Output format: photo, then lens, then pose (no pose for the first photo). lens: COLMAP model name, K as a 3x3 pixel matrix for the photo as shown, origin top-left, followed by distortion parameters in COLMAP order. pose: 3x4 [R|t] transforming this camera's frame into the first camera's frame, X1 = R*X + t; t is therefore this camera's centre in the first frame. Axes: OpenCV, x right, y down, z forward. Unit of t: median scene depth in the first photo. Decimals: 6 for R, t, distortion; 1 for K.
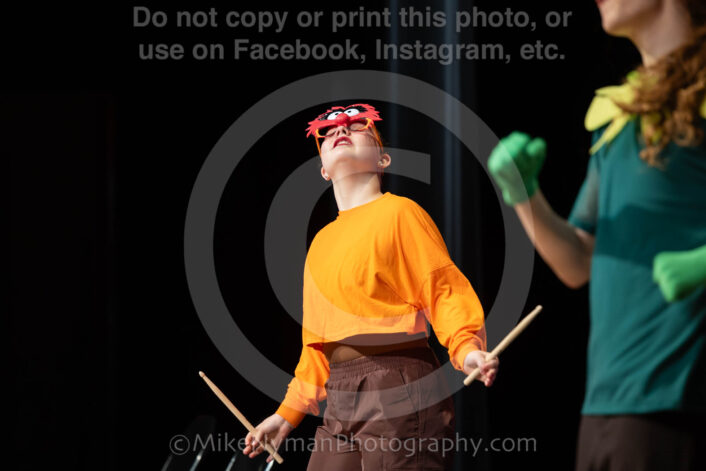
lens RADIAL K [[3803.3, 0, 358.9], [0, 3803.3, 236.4], [0, 0, 1]] dist [2.109957, 0.000000]
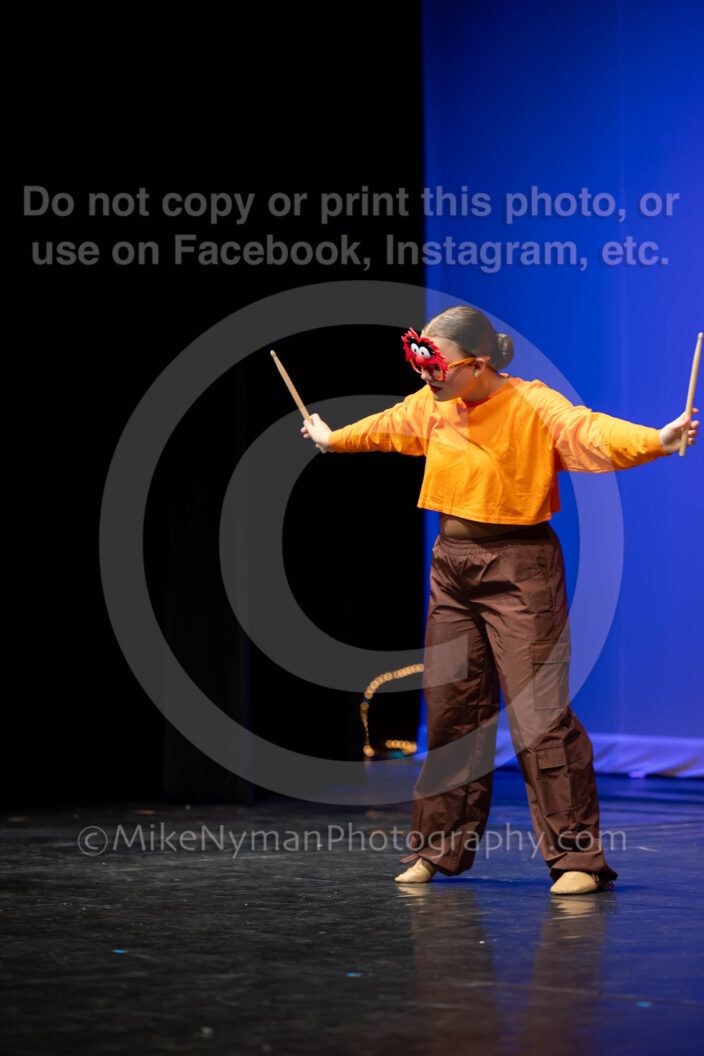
lens RADIAL K [[4875.5, 0, 350.6], [0, 4875.5, 529.3], [0, 0, 1]] dist [1.612447, 0.000000]
pose [[0.999978, -0.000075, 0.006705, -0.007516], [0.000061, 0.999998, 0.002184, -0.001885], [-0.006705, -0.002184, 0.999975, 0.142350]]
